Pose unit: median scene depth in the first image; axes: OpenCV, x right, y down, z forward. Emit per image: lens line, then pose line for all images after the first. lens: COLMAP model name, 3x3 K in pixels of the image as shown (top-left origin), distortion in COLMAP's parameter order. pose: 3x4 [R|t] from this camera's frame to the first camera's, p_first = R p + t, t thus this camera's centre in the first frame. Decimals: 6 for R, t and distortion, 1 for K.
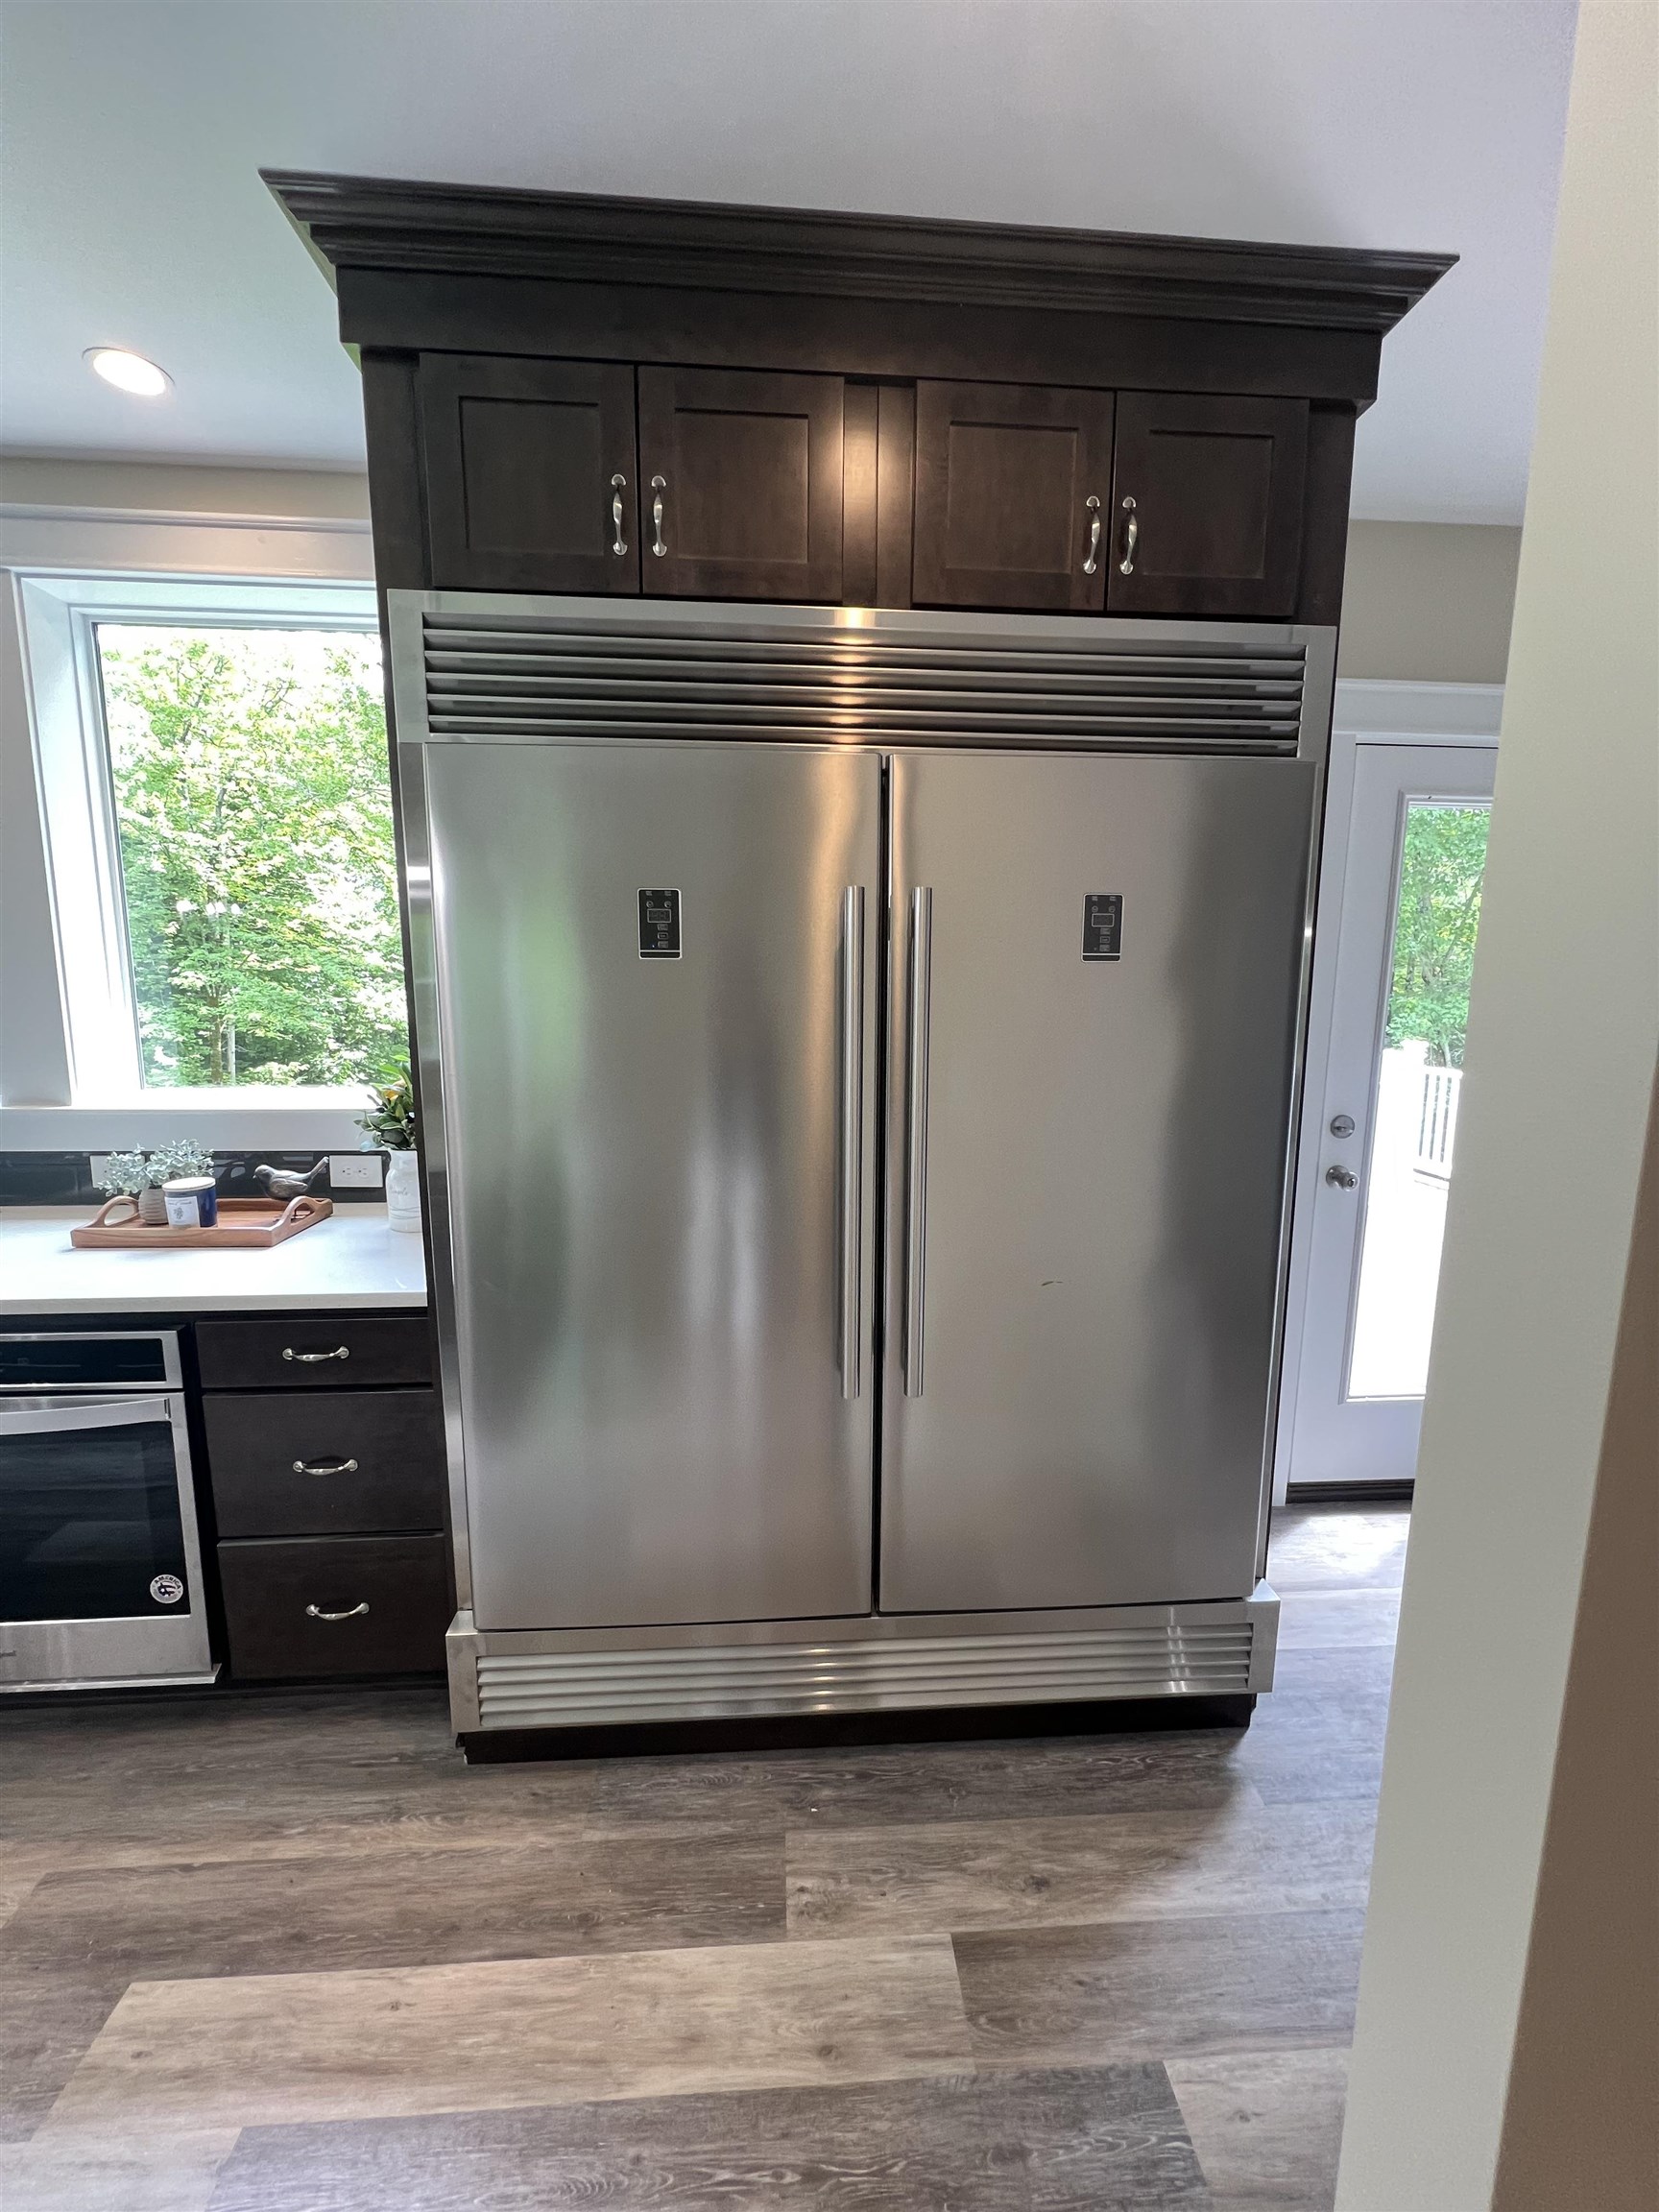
lens RADIAL K [[885.5, 0, 831.6], [0, 885.5, 1107.7], [0, 0, 1]] dist [-0.001295, 0.000509]
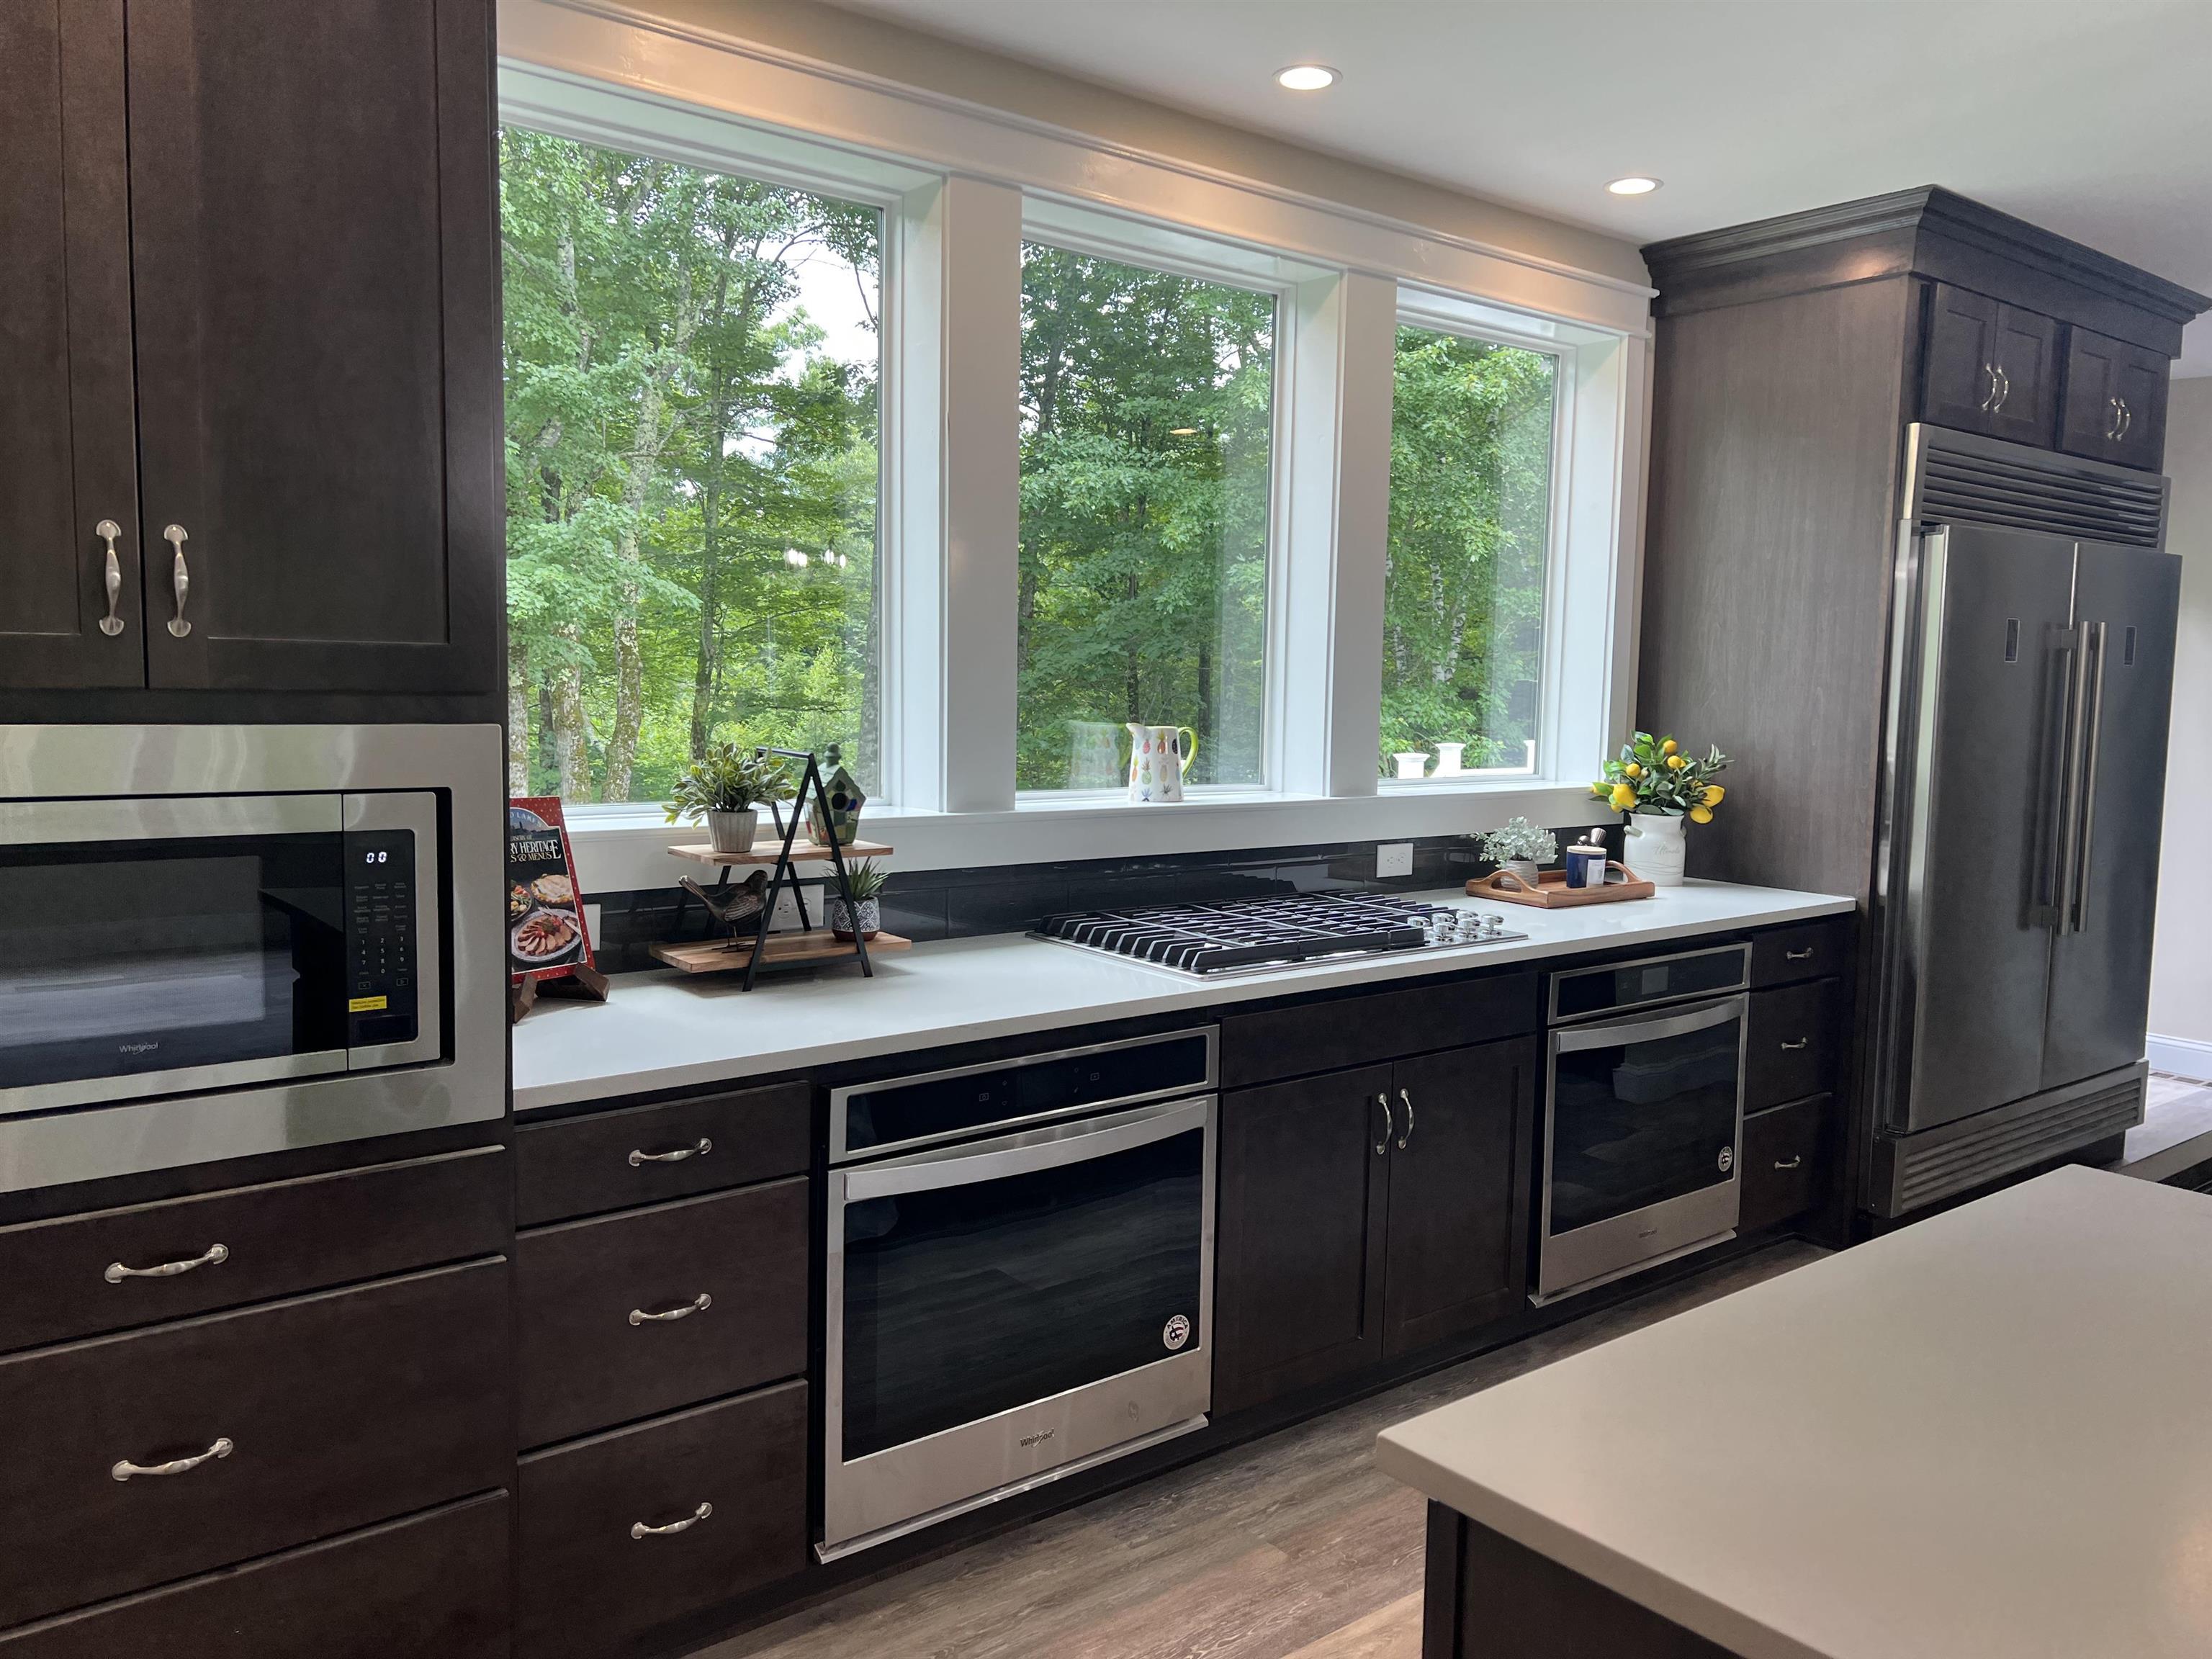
lens RADIAL K [[1681.1, 0, 1111.7], [0, 1681.1, 817.2], [0, 0, 1]] dist [0.071250, -0.076636]
pose [[0.820112, -0.042815, 0.570599, -2.896156], [0.069375, 0.997280, -0.024881, 0.065429], [-0.567982, 0.059991, 0.820852, -0.515947]]
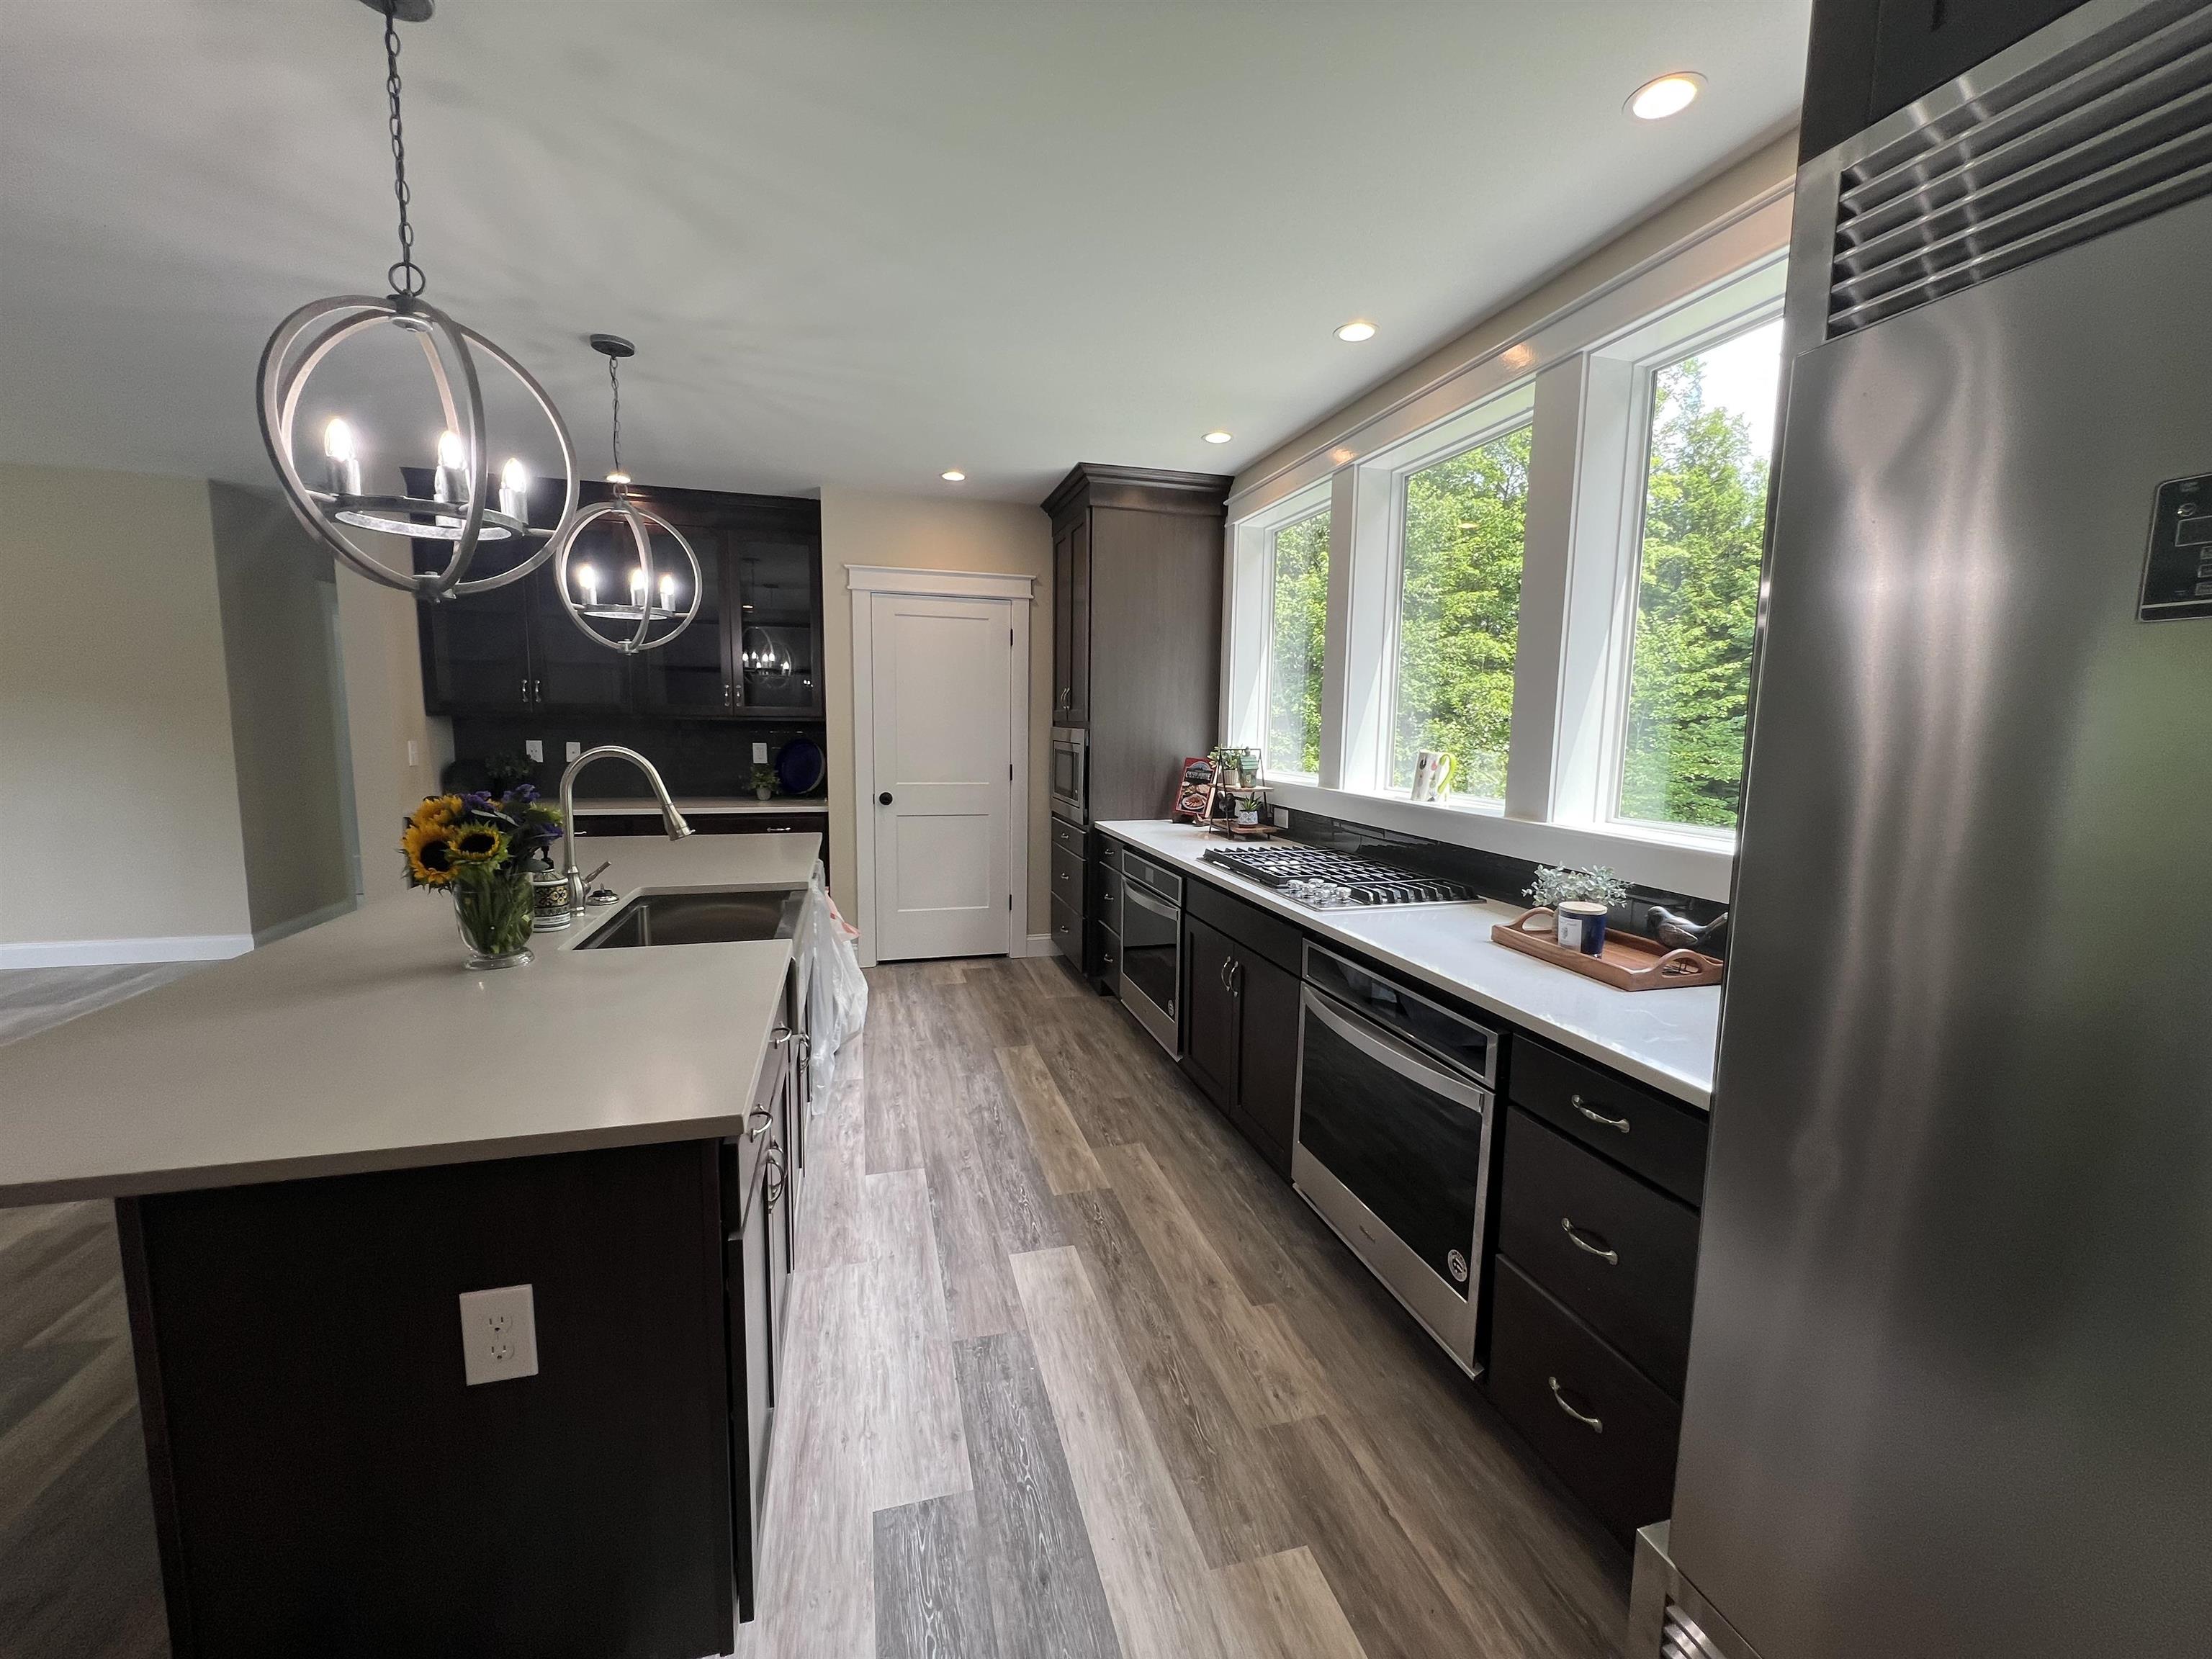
lens RADIAL K [[885.5, 0, 1108.6], [0, 885.5, 827.6], [0, 0, 1]] dist [-0.001295, 0.000509]
pose [[0.207989, 0.113035, -0.971578, 0.148142], [-0.156615, 0.984333, 0.080992, 0.000502], [0.965511, 0.135319, 0.222434, 0.289723]]
